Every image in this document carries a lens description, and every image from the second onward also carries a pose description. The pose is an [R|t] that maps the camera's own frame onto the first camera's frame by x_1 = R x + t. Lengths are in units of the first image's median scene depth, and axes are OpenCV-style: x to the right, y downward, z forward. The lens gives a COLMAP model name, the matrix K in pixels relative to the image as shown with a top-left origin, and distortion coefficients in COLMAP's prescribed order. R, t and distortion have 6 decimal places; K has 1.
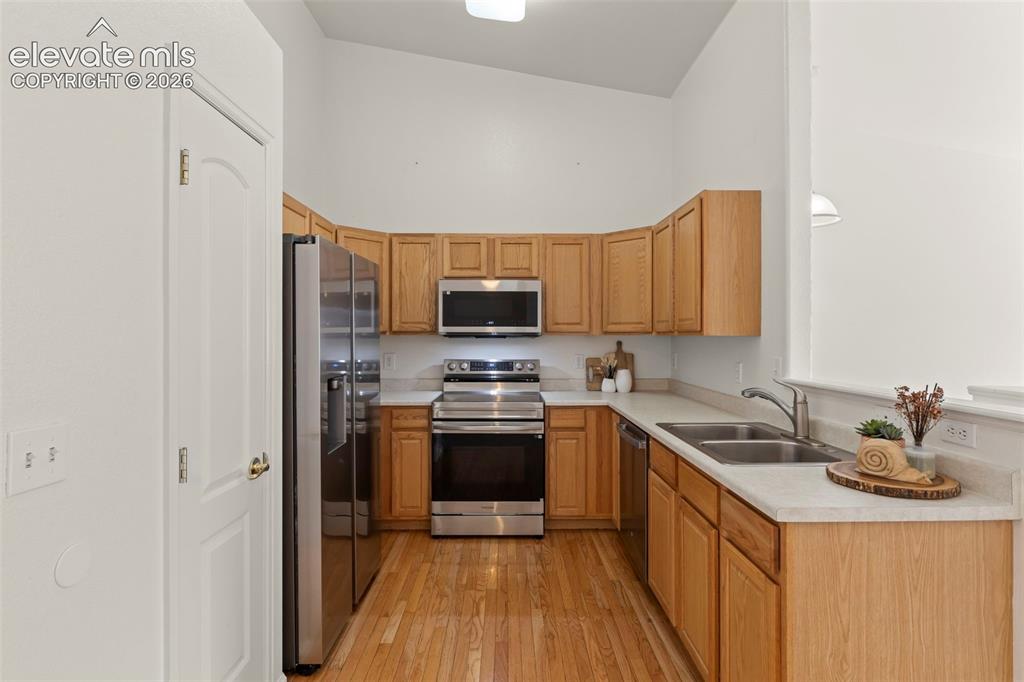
lens RADIAL K [[494.3, 0, 516.9], [0, 494.3, 336.8], [0, 0, 1]] dist [-0.001435, 0.000615]
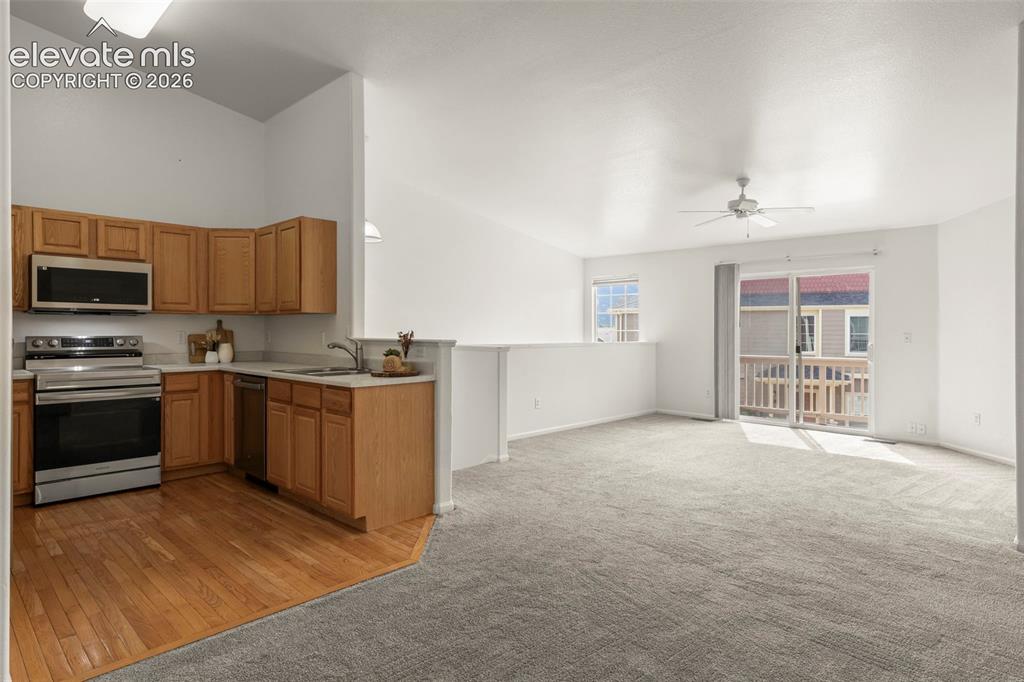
lens RADIAL K [[559.2, 0, 511.1], [0, 559.2, 332.2], [0, 0, 1]] dist [-0.000897, 0.000047]
pose [[0.704514, -0.002674, 0.709685, -0.294136], [0.000819, 0.999995, 0.002955, 0.040977], [-0.709689, -0.001501, 0.704513, -0.505011]]
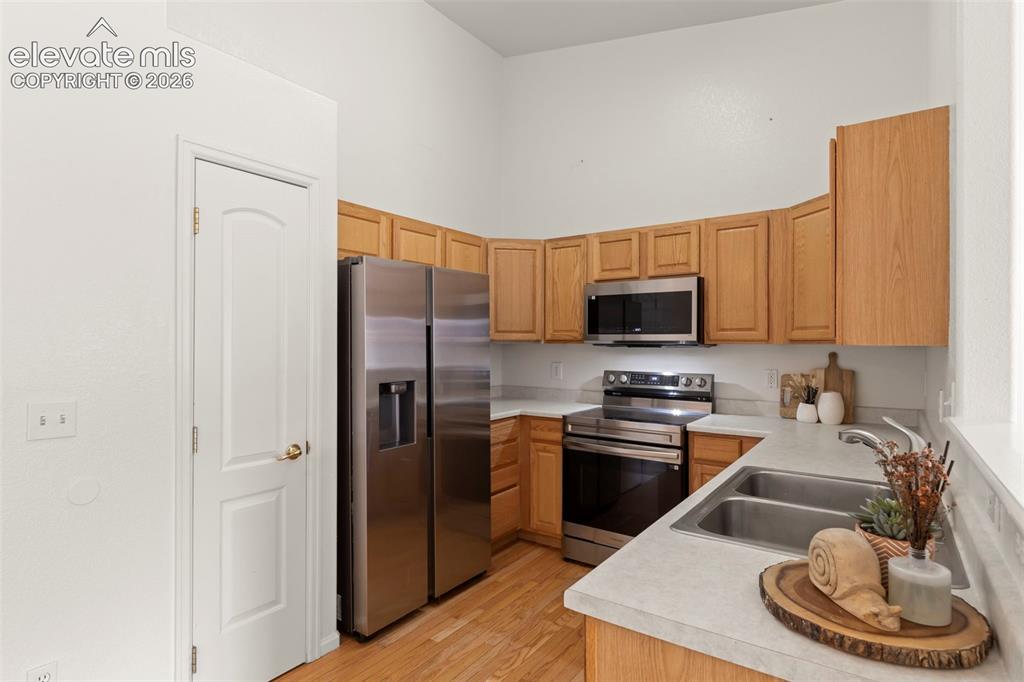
lens RADIAL K [[531.6, 0, 516.2], [0, 531.6, 345.1], [0, 0, 1]] dist [-0.001096, -0.000396]
pose [[0.811359, 0.002233, -0.584543, 0.340596], [-0.002194, 0.999997, 0.000774, -0.001837], [0.584543, 0.000654, 0.811362, 0.125221]]
